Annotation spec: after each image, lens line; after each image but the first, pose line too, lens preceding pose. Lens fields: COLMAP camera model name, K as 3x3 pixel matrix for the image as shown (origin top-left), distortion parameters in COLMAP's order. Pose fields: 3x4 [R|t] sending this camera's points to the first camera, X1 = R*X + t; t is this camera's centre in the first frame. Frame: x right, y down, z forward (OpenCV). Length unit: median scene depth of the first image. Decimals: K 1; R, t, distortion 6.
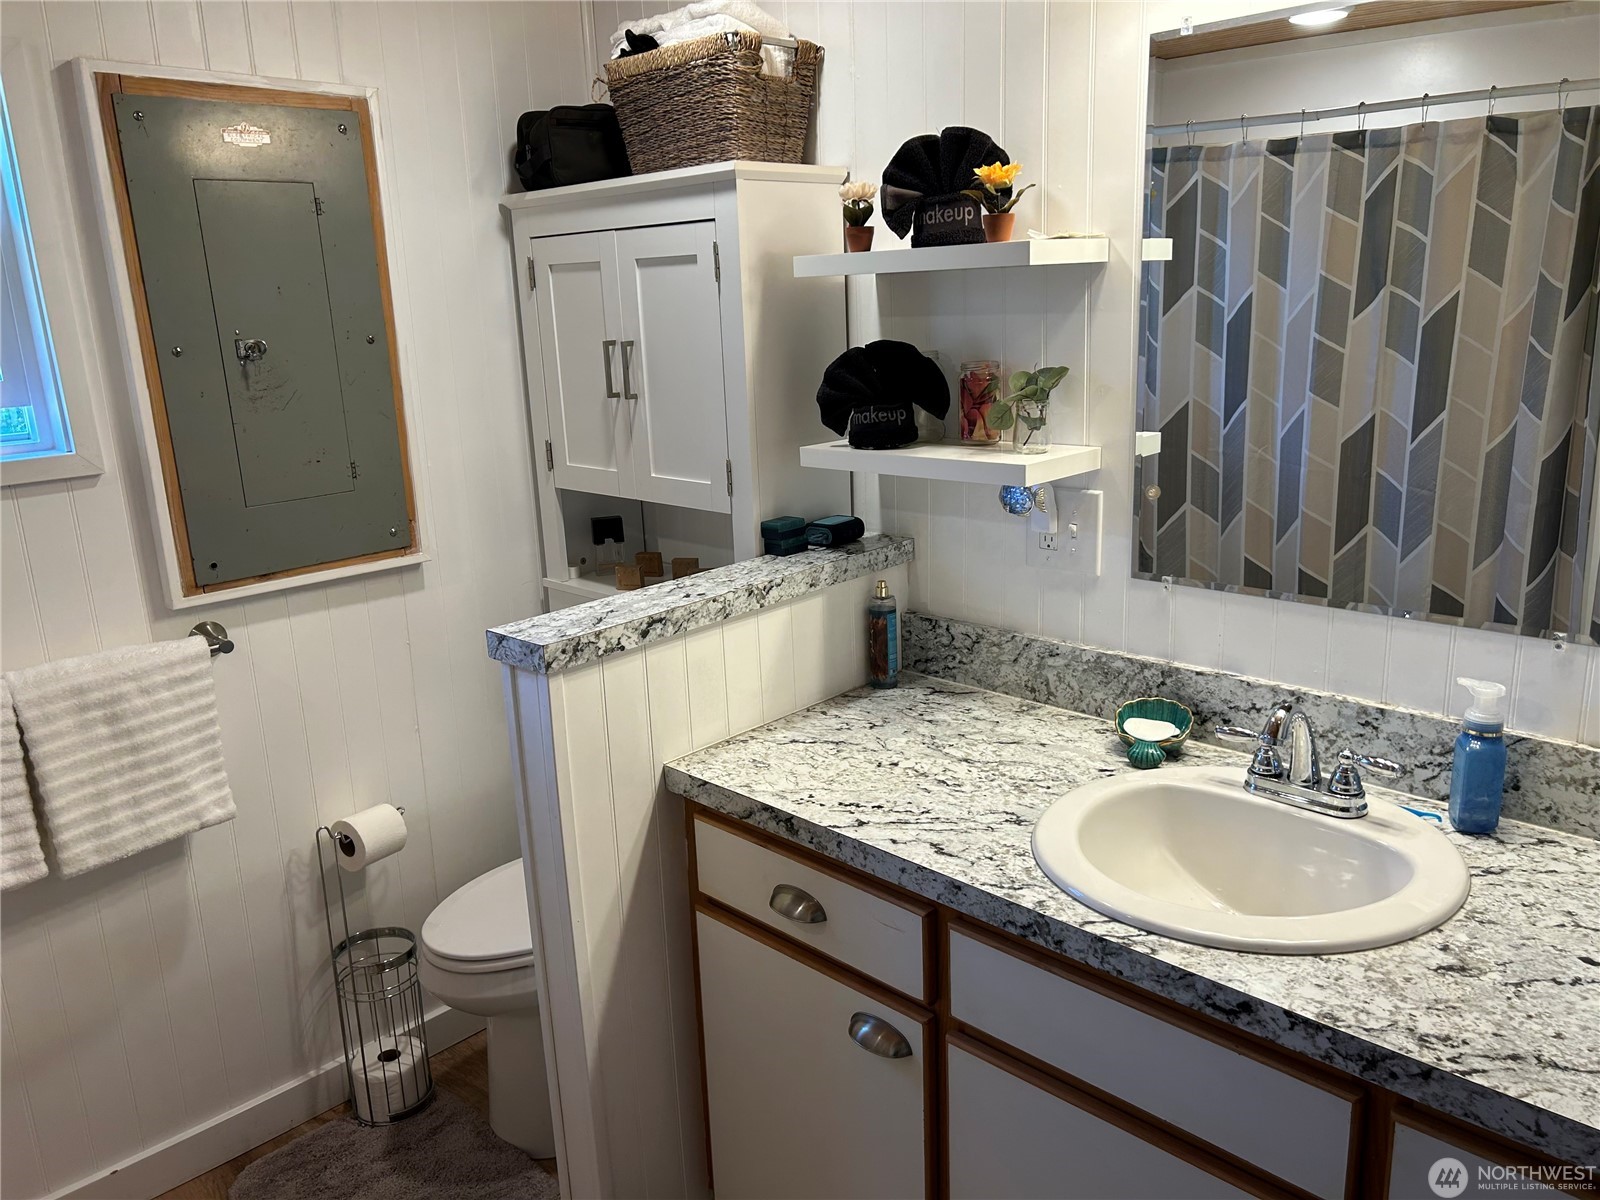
lens RADIAL K [[1194.7, 0, 800.6], [0, 1194.7, 607.4], [0, 0, 1]] dist [0.035415, -0.040669]
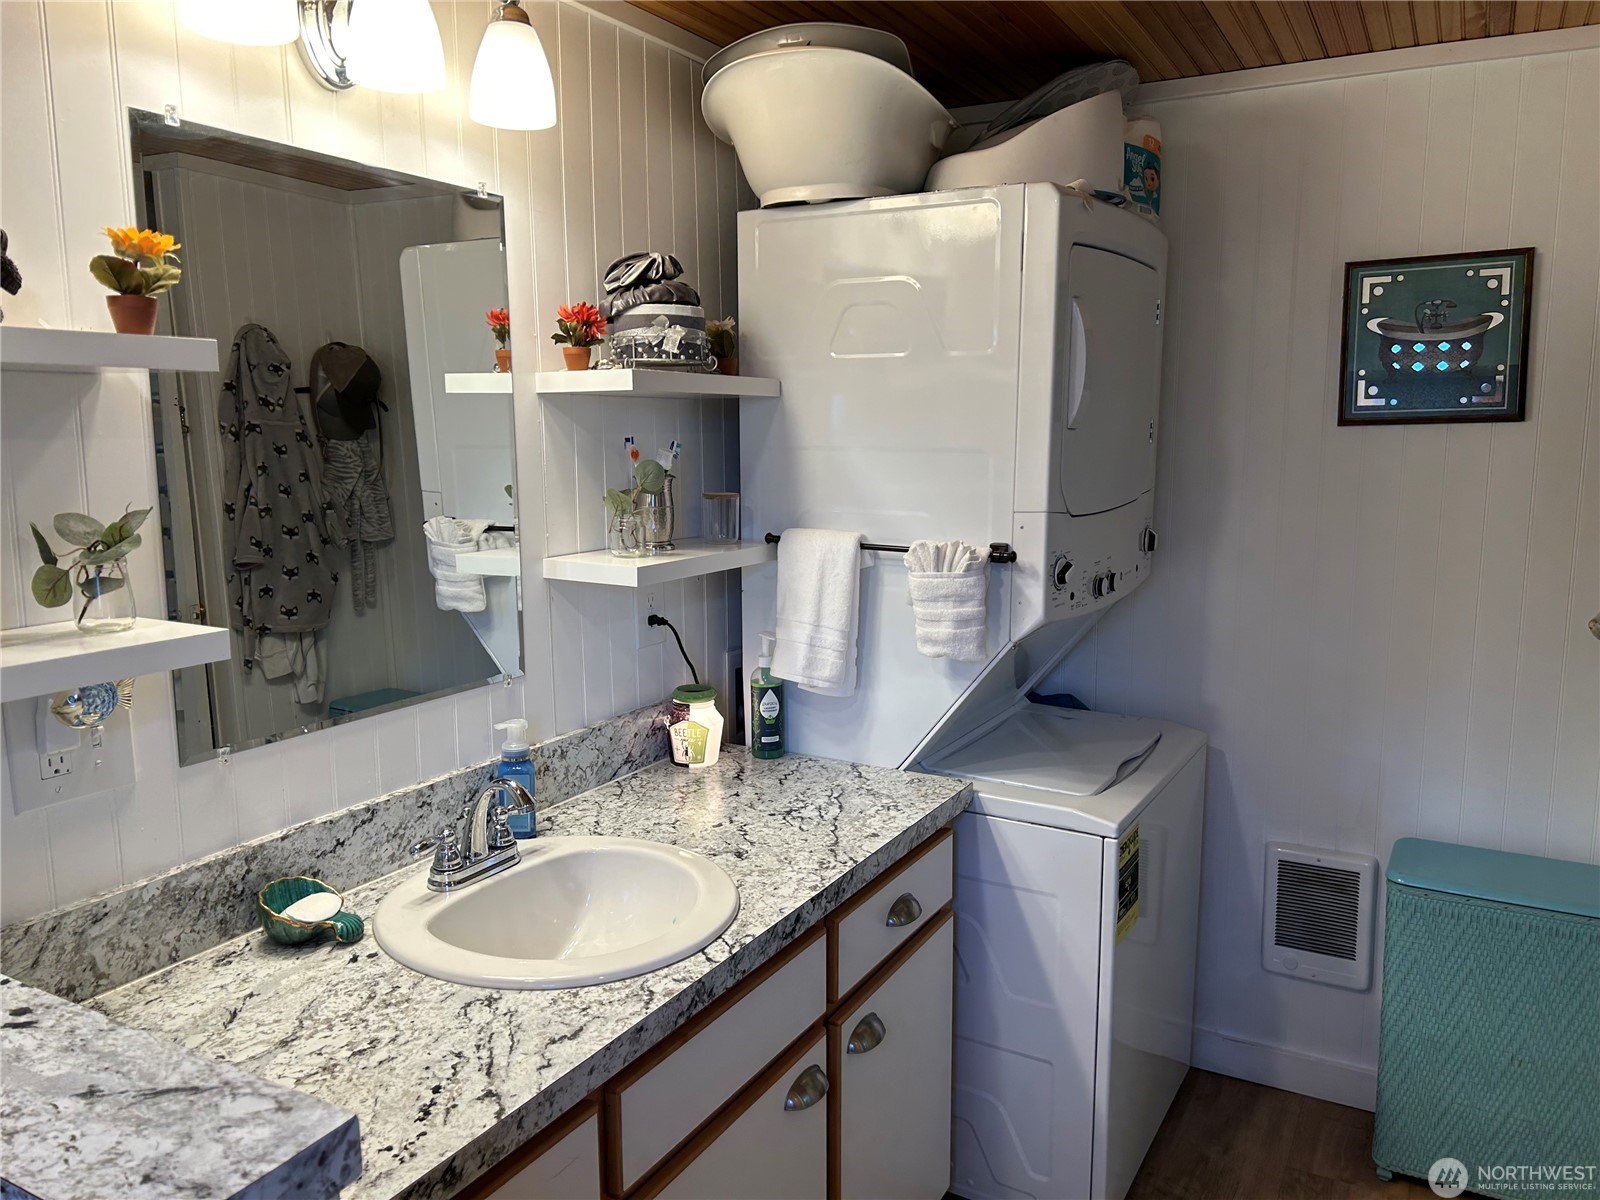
lens RADIAL K [[1194.7, 0, 798.8], [0, 1194.7, 594.2], [0, 0, 1]] dist [0.035415, -0.040669]
pose [[-0.274274, -0.094497, 0.956997, -0.560375], [0.256861, 0.951805, 0.167600, -0.155044], [-0.926713, 0.291784, -0.236783, 0.747191]]
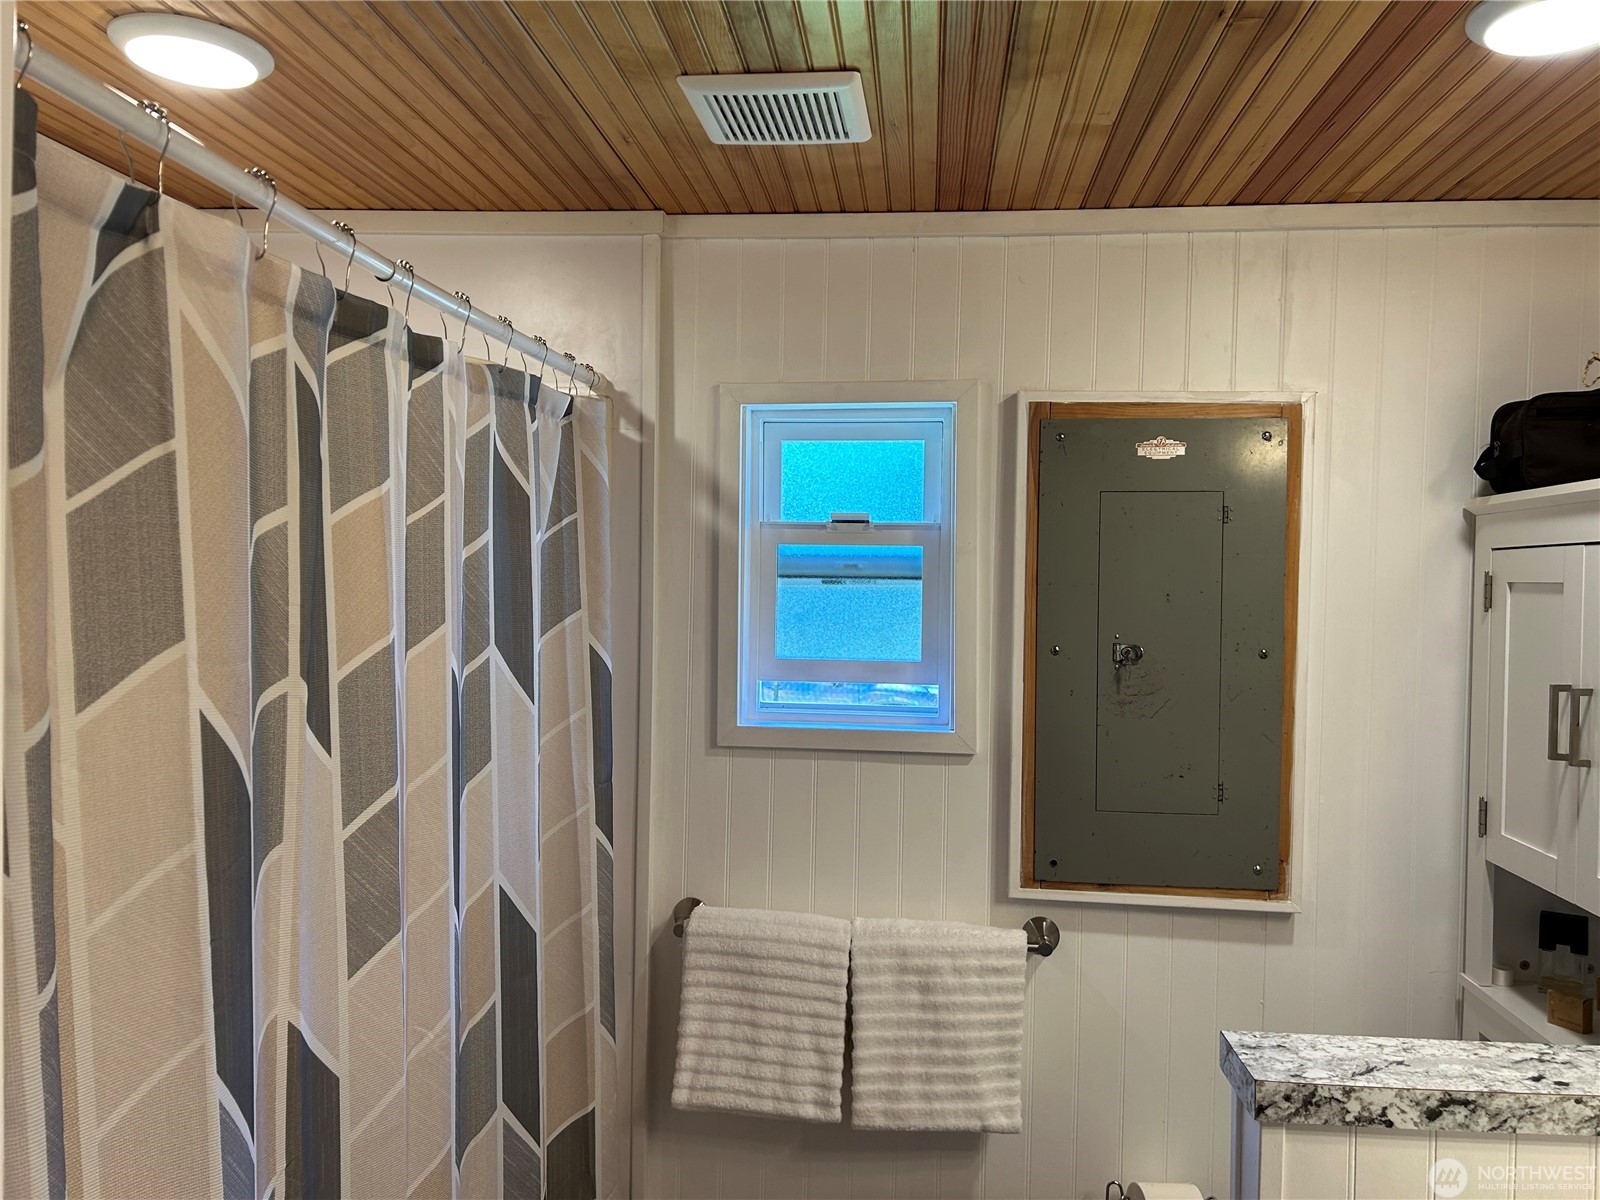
lens RADIAL K [[1194.7, 0, 786.3], [0, 1194.7, 590.9], [0, 0, 1]] dist [0.035415, -0.040669]
pose [[0.614280, 0.053443, -0.787276, 0.151879], [-0.240133, 0.963044, -0.121992, -0.084116], [0.751662, 0.263988, 0.604412, 0.199914]]
